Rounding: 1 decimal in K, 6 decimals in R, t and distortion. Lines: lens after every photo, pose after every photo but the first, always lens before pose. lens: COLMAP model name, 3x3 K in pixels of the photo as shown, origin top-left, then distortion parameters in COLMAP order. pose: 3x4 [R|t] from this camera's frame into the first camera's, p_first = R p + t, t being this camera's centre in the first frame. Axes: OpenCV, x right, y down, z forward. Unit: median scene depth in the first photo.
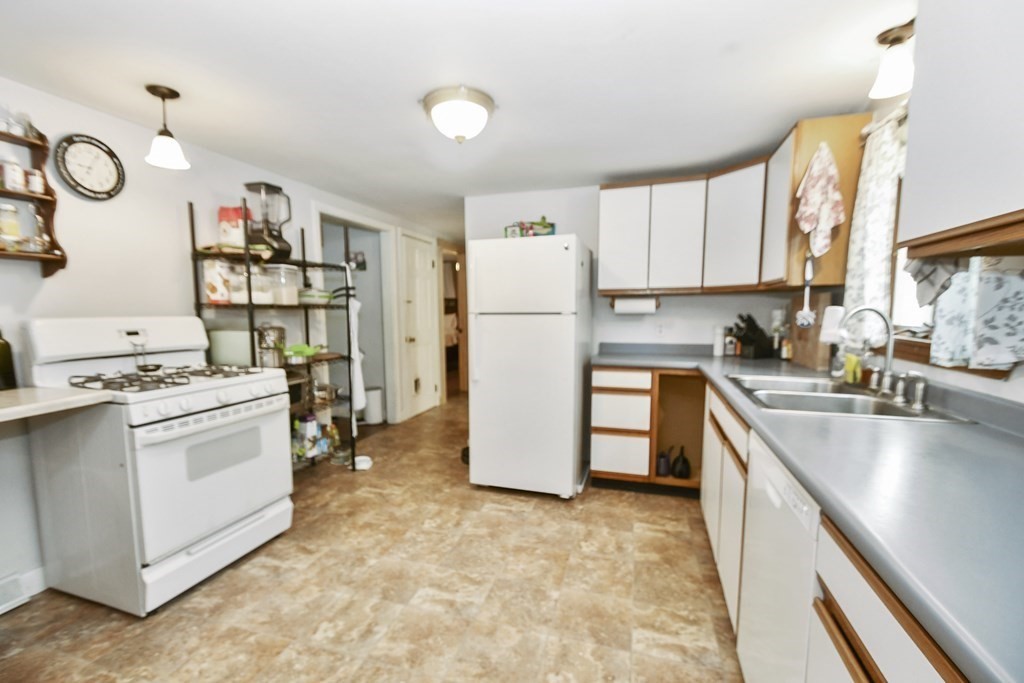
lens RADIAL K [[444.1, 0, 509.3], [0, 444.1, 361.6], [0, 0, 1]] dist [-0.003302, -0.000825]
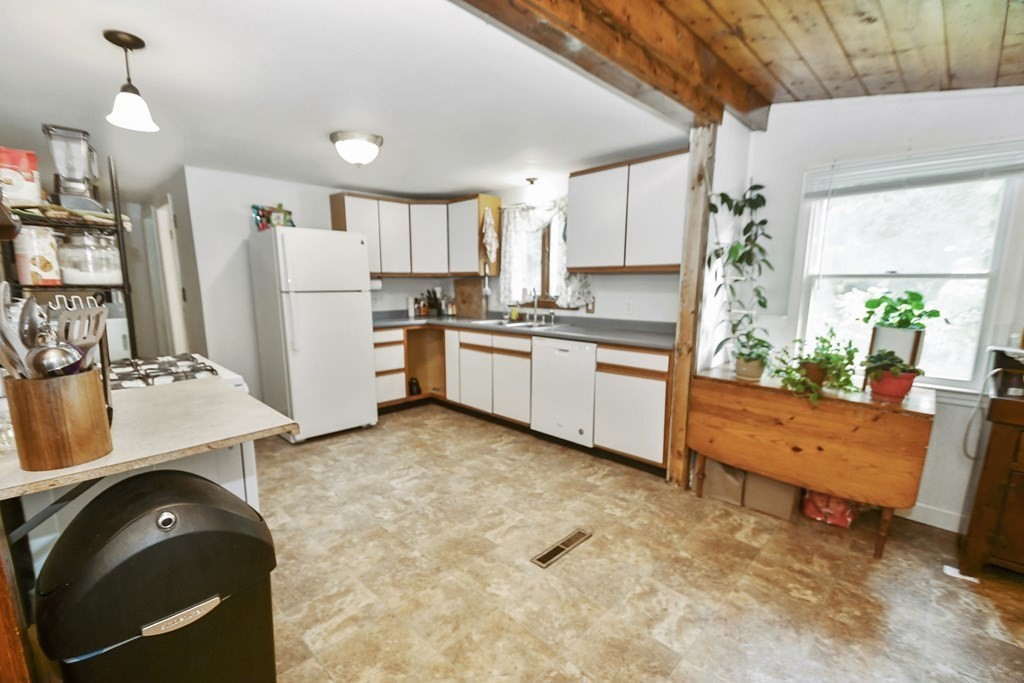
lens RADIAL K [[444.1, 0, 509.3], [0, 444.1, 361.6], [0, 0, 1]] dist [-0.003302, -0.000825]
pose [[0.458806, -0.152539, 0.875345, -1.122807], [0.099300, 0.987785, 0.120086, -0.015904], [-0.882970, 0.031825, 0.468349, -0.040644]]
